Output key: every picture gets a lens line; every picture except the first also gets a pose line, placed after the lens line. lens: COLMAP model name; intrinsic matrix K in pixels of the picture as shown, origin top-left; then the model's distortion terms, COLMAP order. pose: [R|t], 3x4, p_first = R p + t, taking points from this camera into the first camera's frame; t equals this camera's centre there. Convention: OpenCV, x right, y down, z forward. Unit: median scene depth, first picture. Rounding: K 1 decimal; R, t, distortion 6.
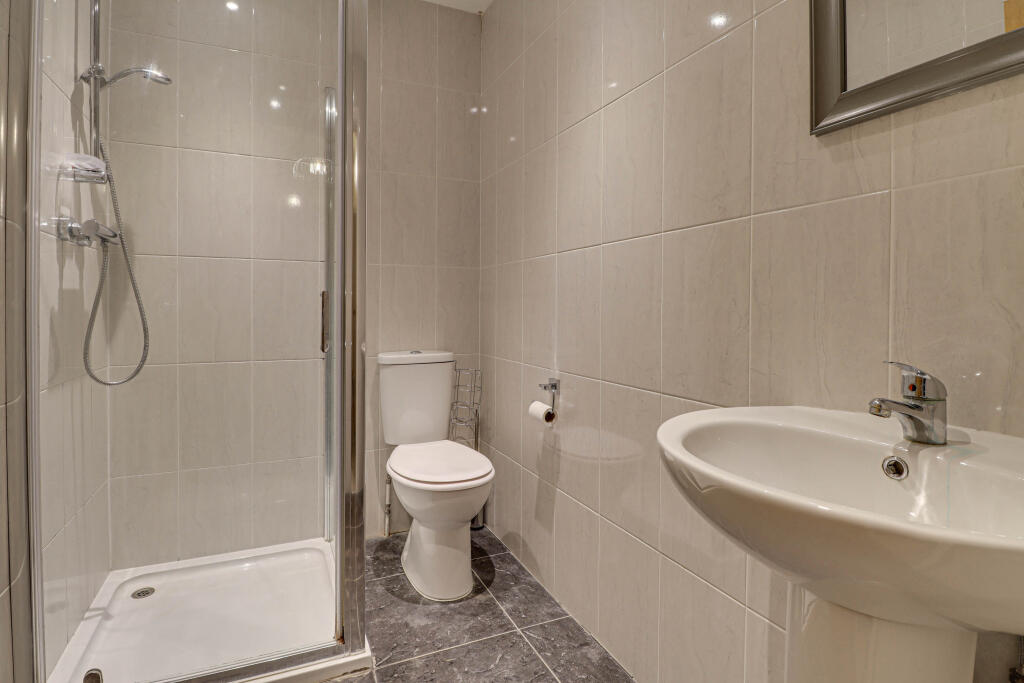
lens RADIAL K [[523.9, 0, 512.1], [0, 523.9, 313.4], [0, 0, 1]] dist [-0.025818, -0.000214]
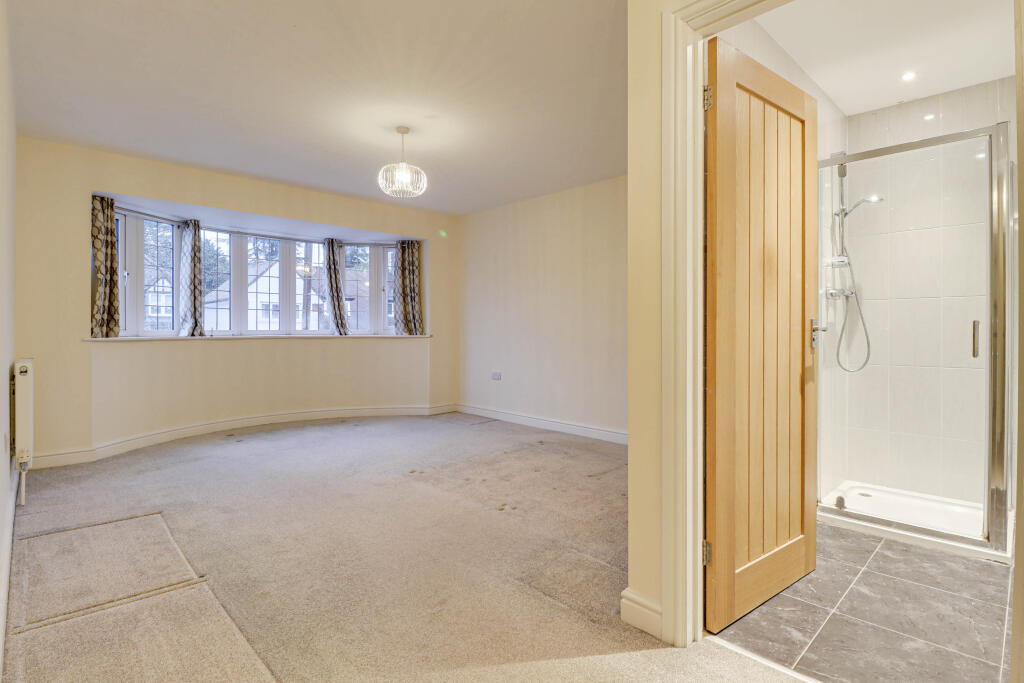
lens RADIAL K [[508.7, 0, 511.9], [0, 508.7, 331.9], [0, 0, 1]] dist [0.000021, -0.000391]
pose [[0.331443, 0.000746, -0.943475, 0.592824], [-0.009536, 0.999951, -0.002560, 0.007809], [0.943427, 0.009846, 0.331434, -0.817700]]
